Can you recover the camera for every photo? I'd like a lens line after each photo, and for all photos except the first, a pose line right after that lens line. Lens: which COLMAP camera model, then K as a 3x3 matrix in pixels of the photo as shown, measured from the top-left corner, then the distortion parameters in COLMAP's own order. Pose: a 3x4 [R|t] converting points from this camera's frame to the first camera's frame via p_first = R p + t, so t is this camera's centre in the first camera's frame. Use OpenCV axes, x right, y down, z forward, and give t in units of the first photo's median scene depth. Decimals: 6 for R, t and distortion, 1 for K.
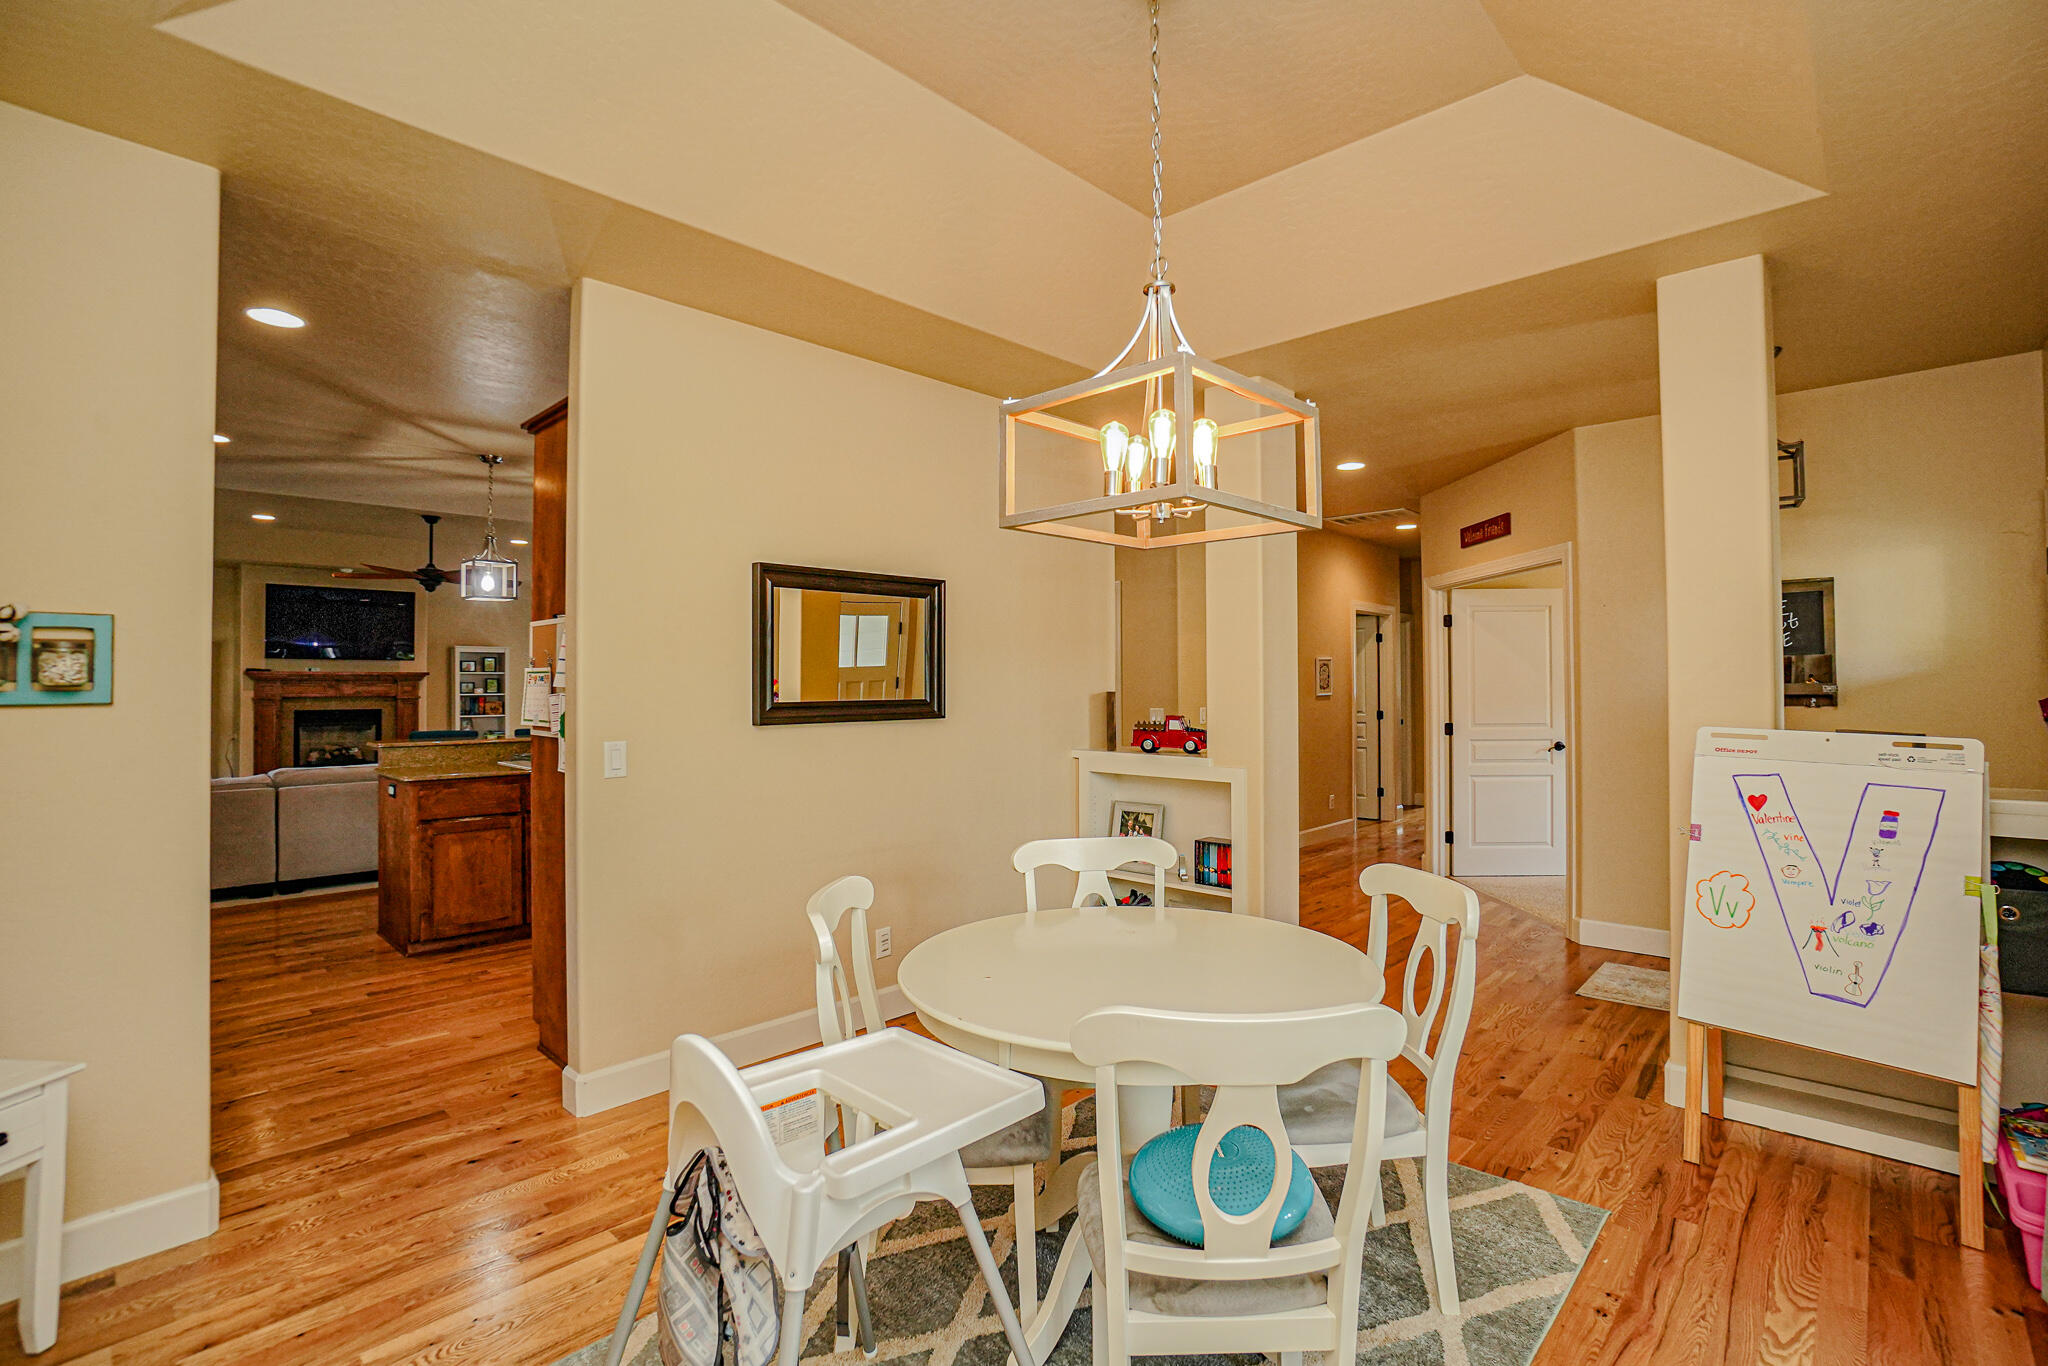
lens RADIAL K [[909.3, 0, 1017.2], [0, 909.3, 674.1], [0, 0, 1]] dist [-0.028219, 0.000968]
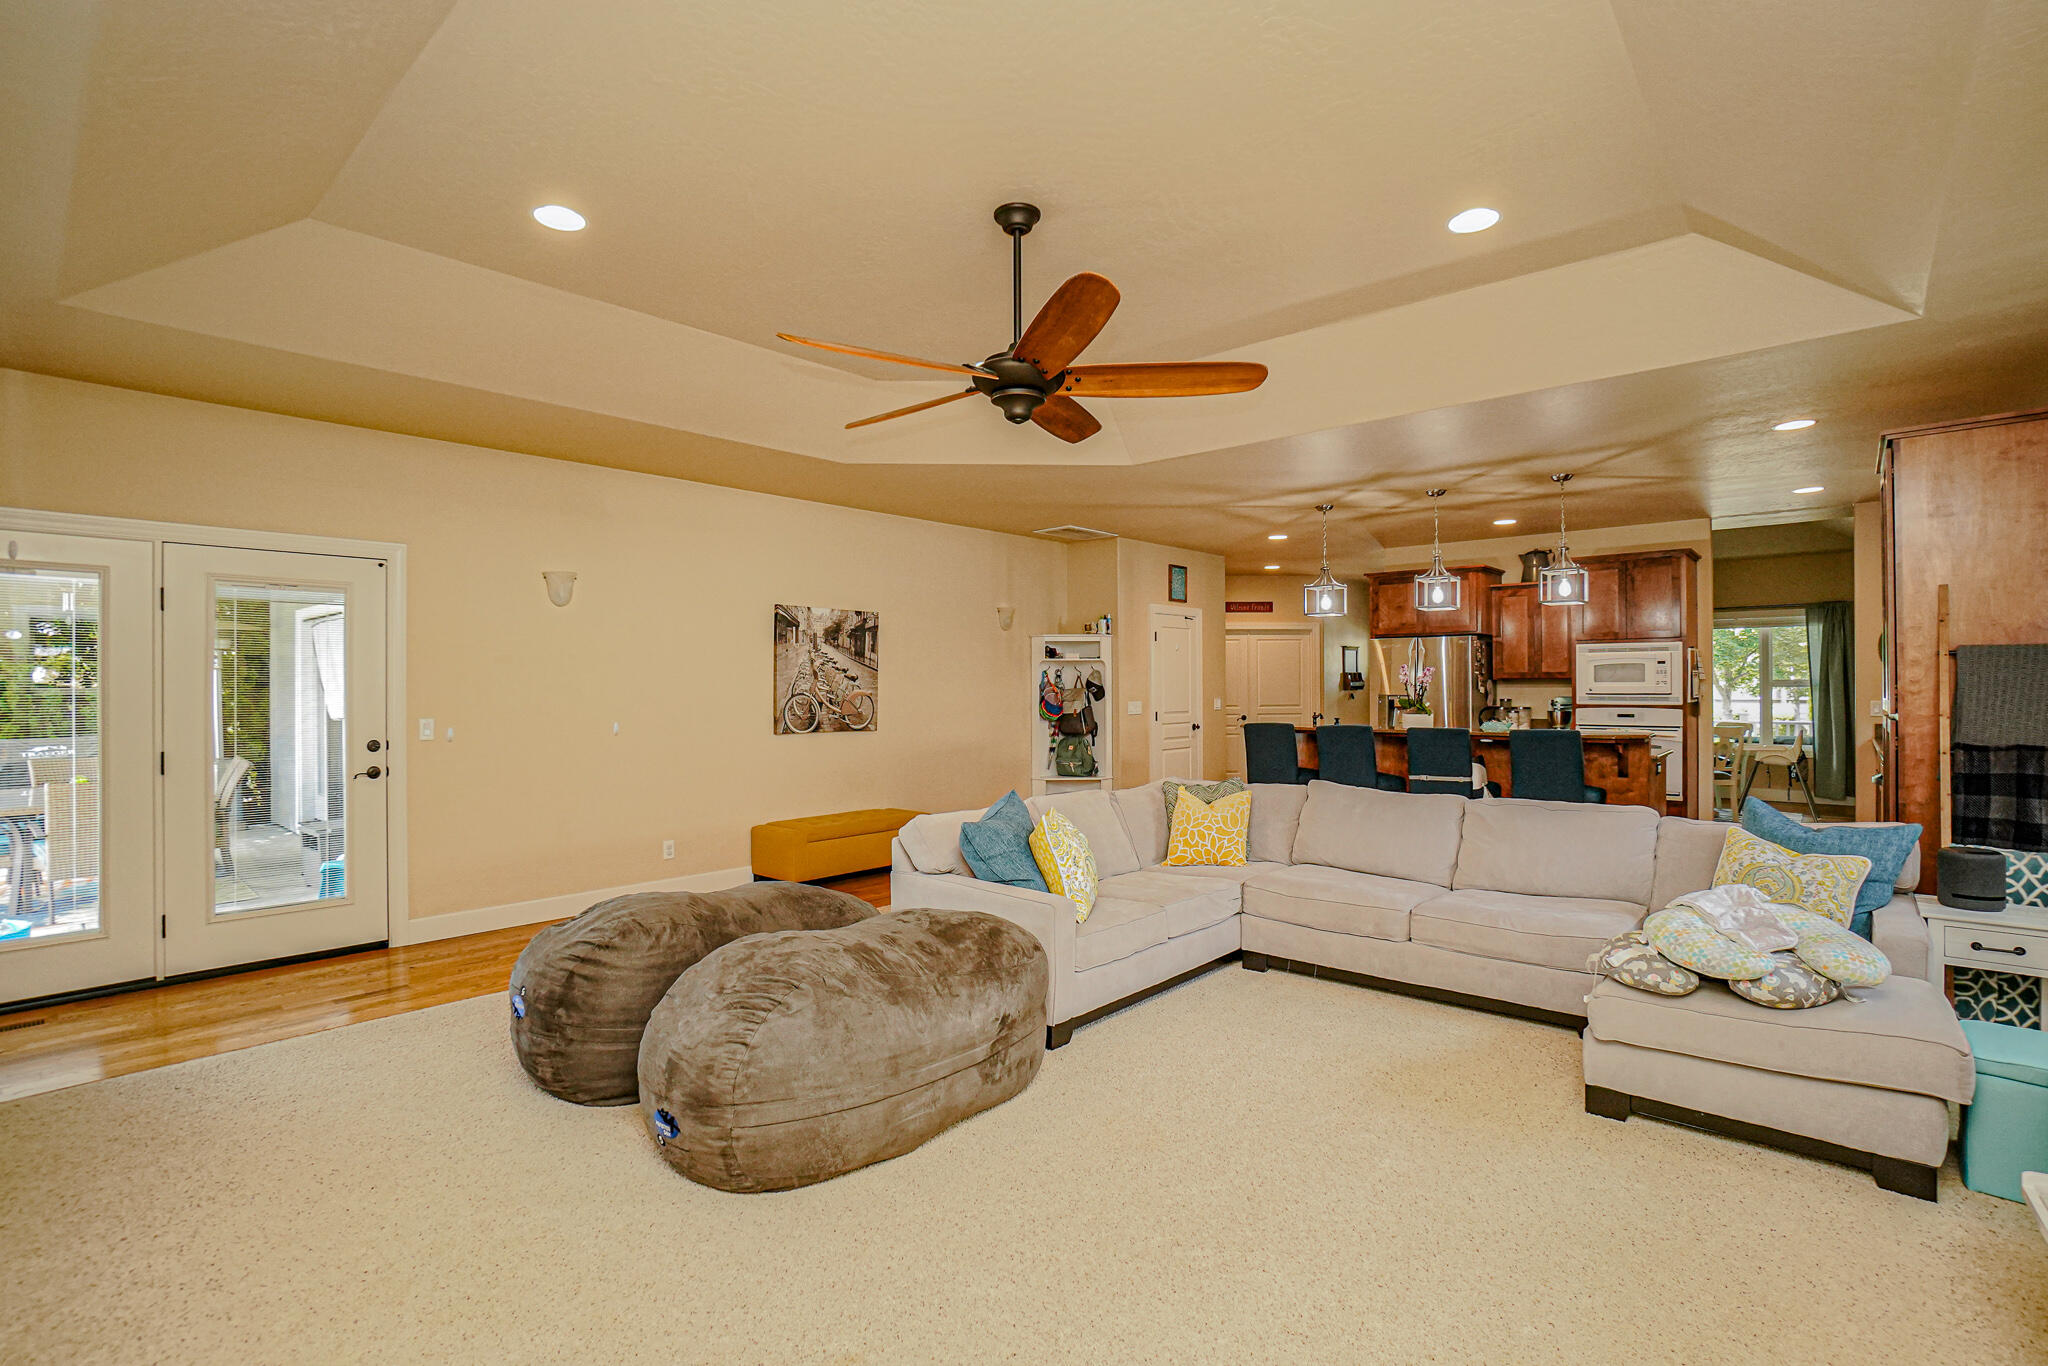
lens RADIAL K [[952.4, 0, 1018.6], [0, 952.4, 680.7], [0, 0, 1]] dist [-0.049959, 0.000207]
pose [[-0.029601, 0.003205, 0.999557, -0.856068], [-0.008228, 0.999960, -0.003450, 0.008979], [-0.999528, -0.008327, -0.029574, 0.842130]]
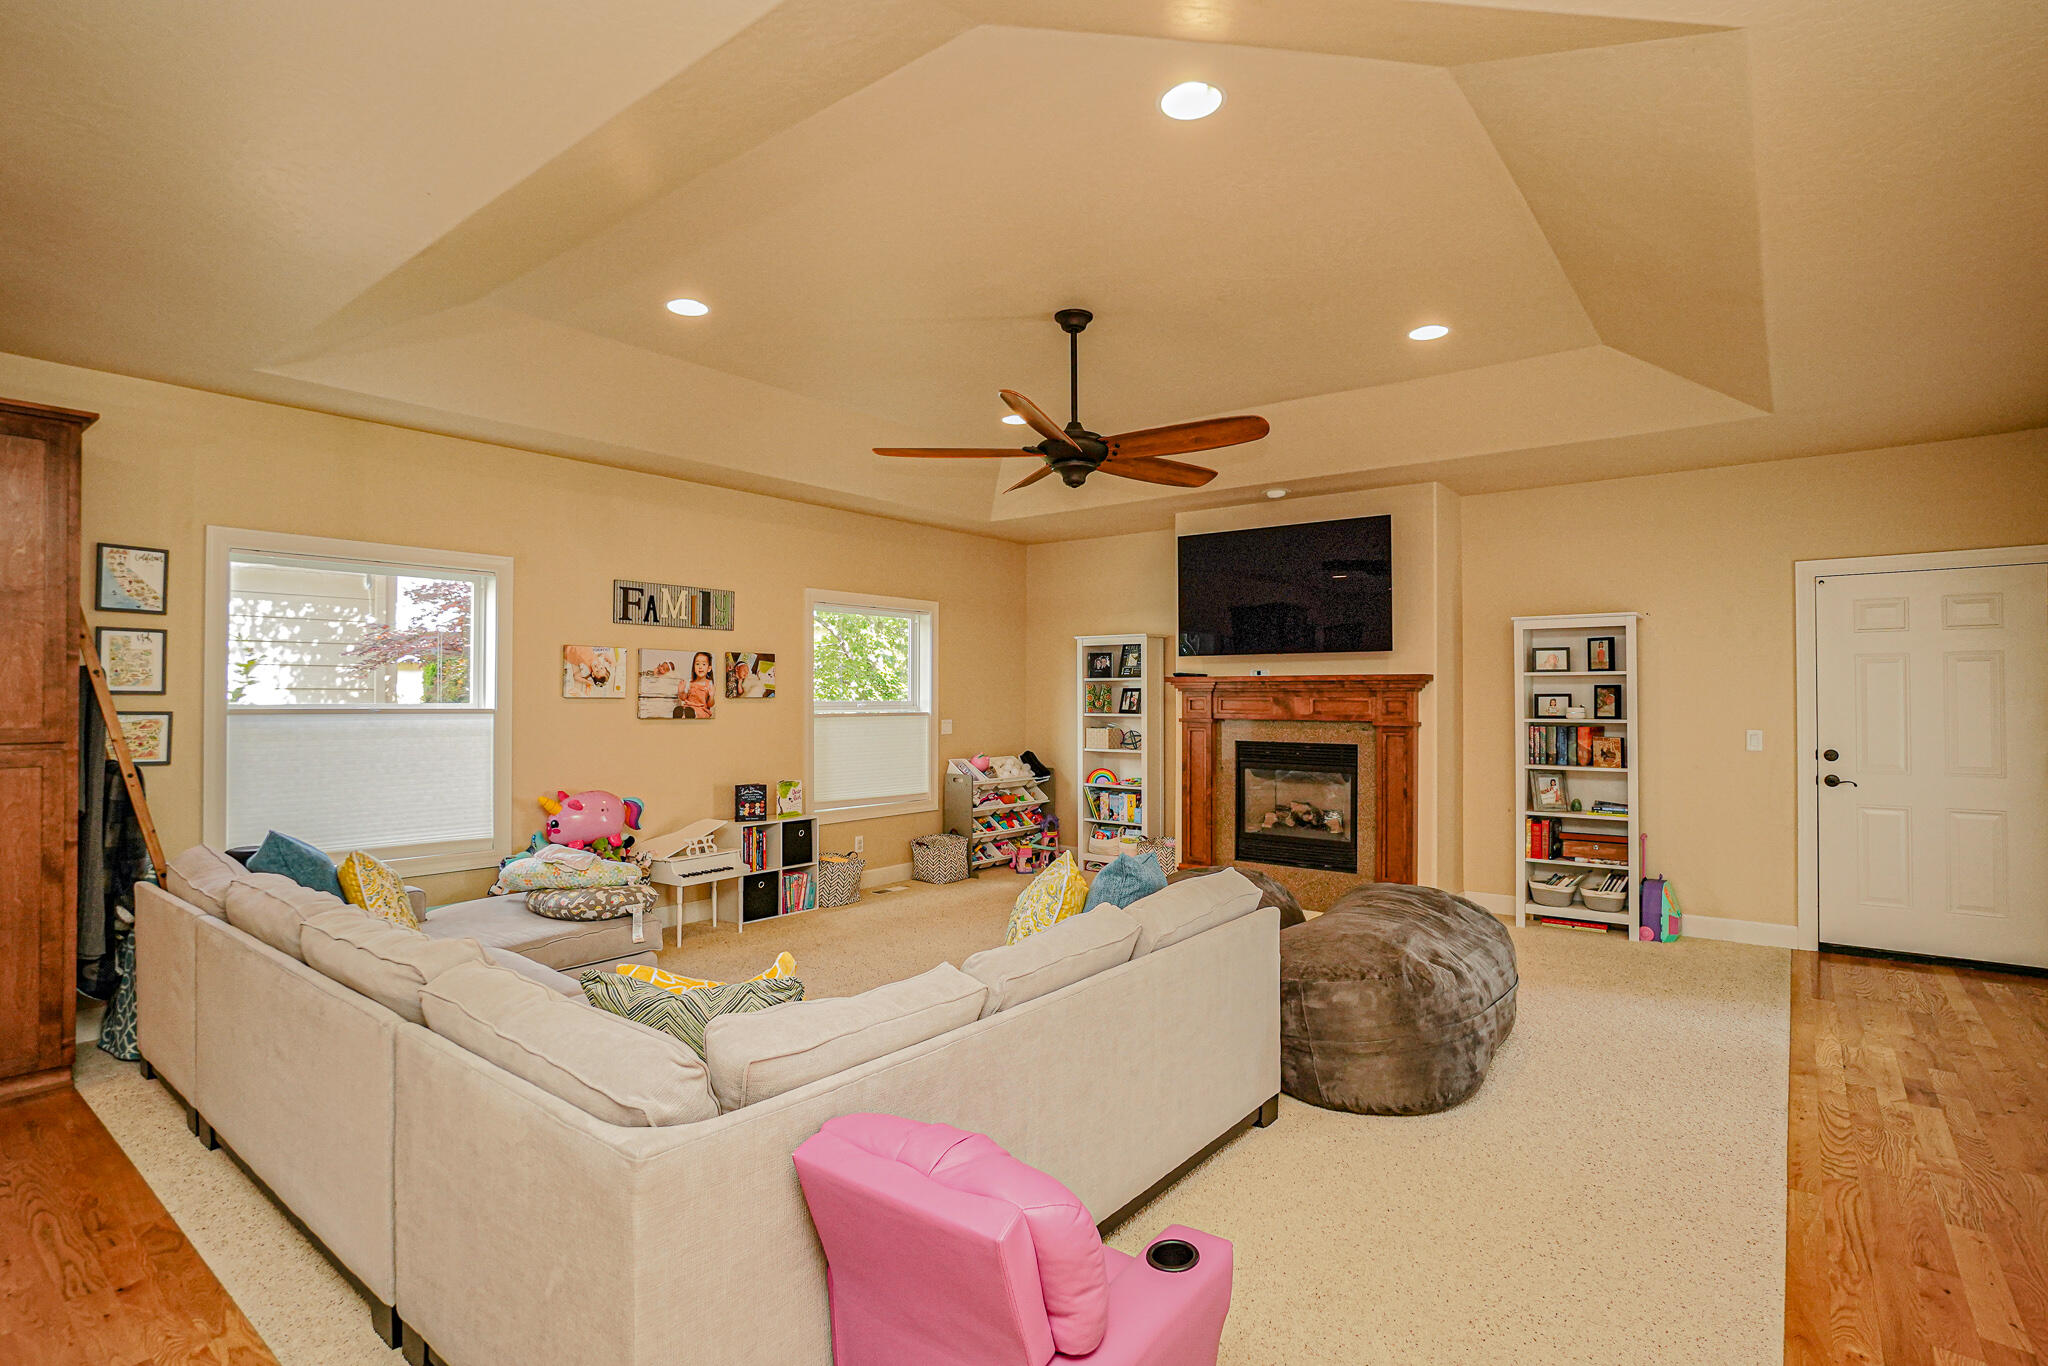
lens RADIAL K [[1001.8, 0, 1014.5], [0, 1001.8, 683.7], [0, 0, 1]] dist [-0.050089, 0.021489]
pose [[0.086269, -0.010612, -0.996215, -0.145604], [0.010461, 0.999898, -0.009746, 0.006945], [0.996217, -0.009581, 0.086371, 0.773227]]
